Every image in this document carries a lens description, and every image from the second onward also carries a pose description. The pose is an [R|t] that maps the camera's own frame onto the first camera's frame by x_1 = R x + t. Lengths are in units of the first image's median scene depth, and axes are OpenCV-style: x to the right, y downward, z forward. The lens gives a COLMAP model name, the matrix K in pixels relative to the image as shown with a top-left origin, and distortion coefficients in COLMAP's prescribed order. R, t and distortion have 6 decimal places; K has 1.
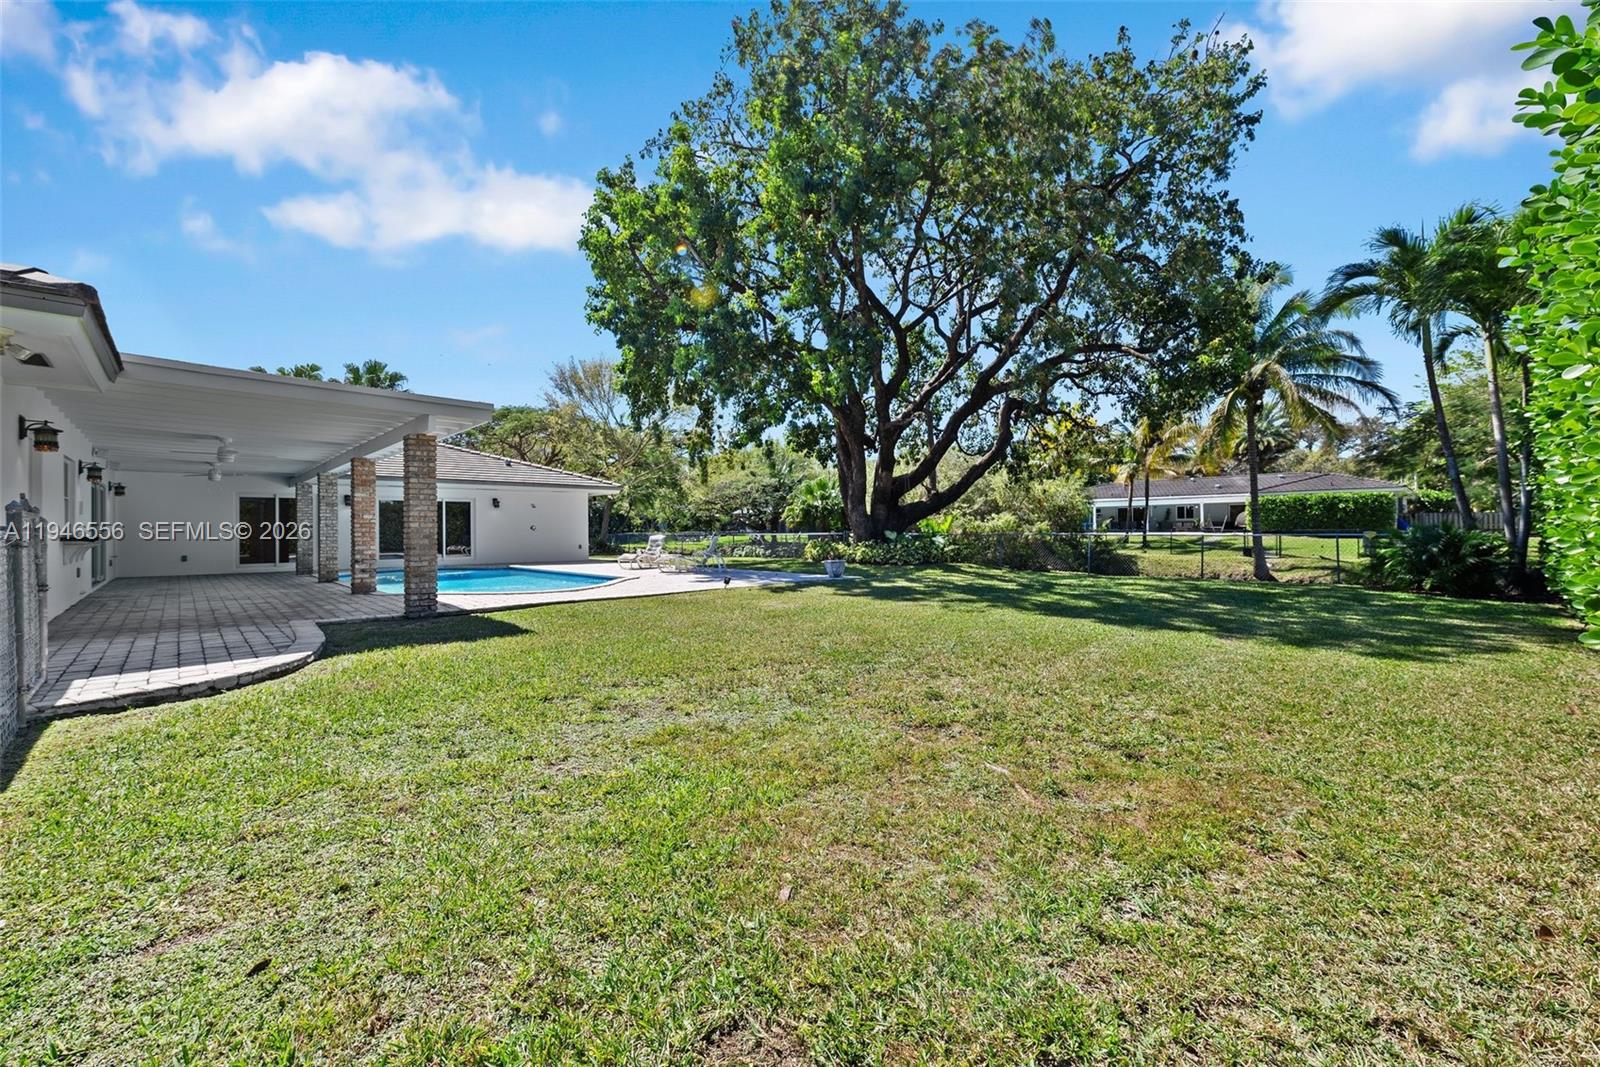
lens RADIAL K [[641.4, 0, 791.6], [0, 641.4, 531.1], [0, 0, 1]] dist [-0.003256, -0.001039]
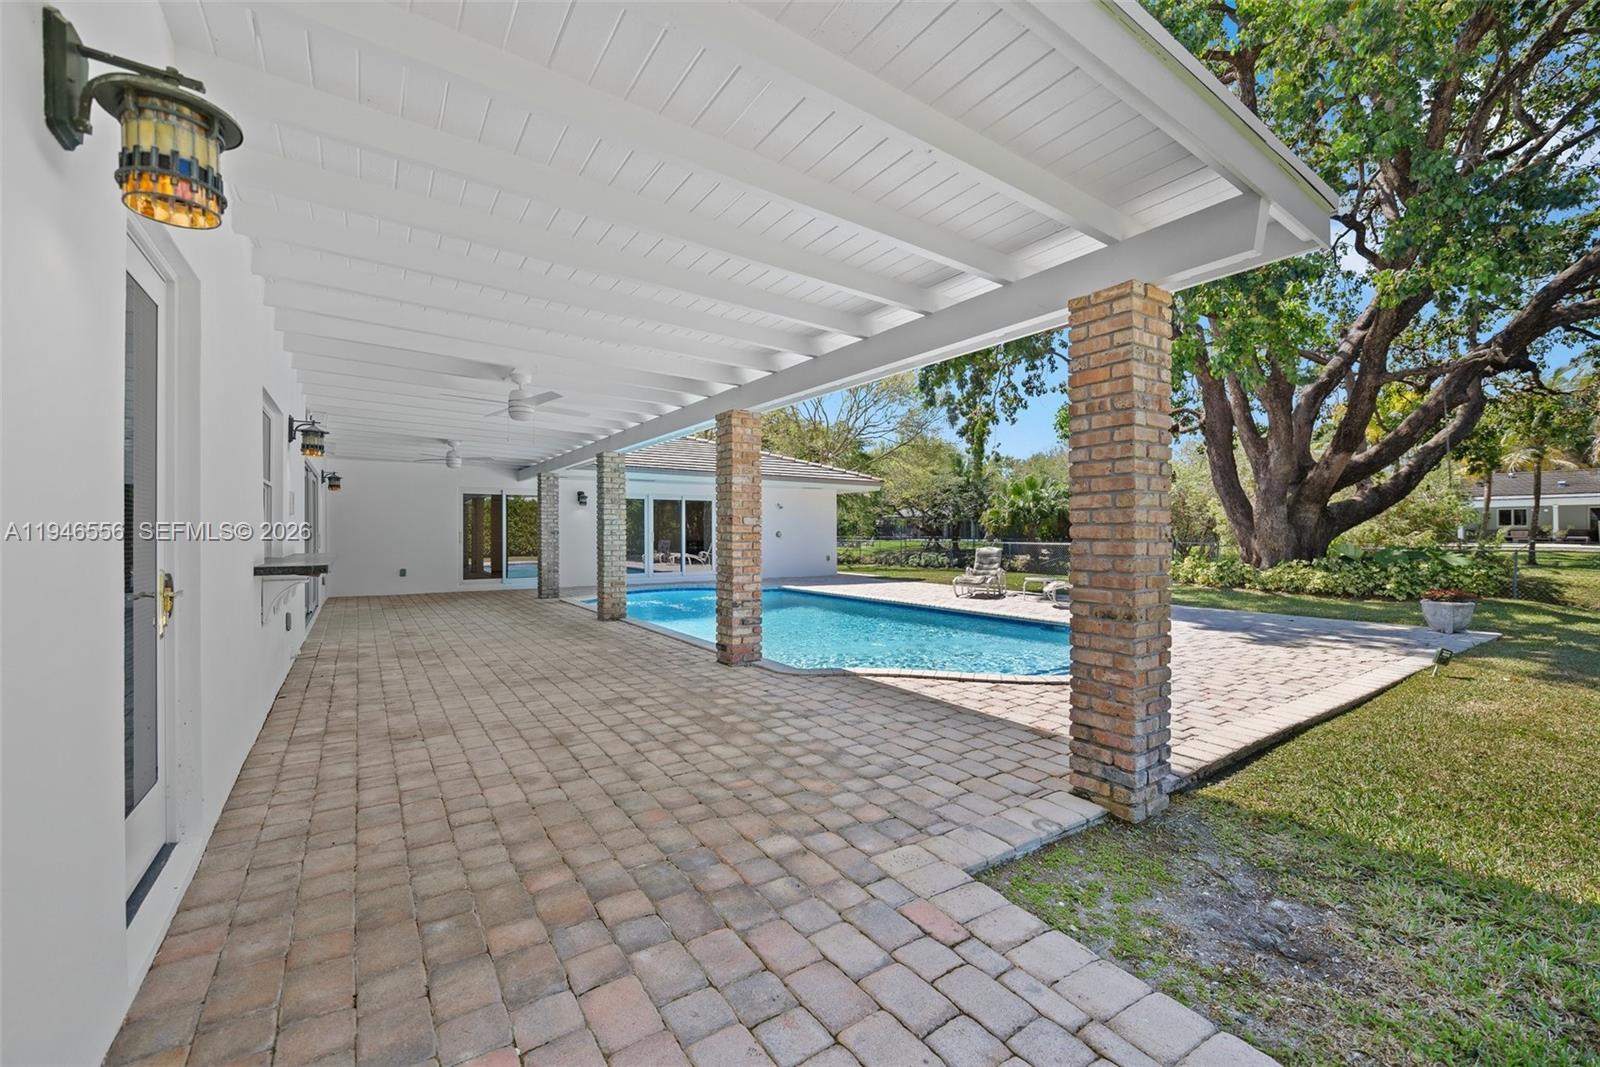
lens RADIAL K [[641.4, 0, 796.2], [0, 641.4, 529.8], [0, 0, 1]] dist [-0.003256, -0.001039]
pose [[0.986211, 0.007221, -0.165335, -0.337650], [-0.008382, 0.999945, -0.006328, -0.007534], [0.165280, 0.007626, 0.986217, 0.300530]]
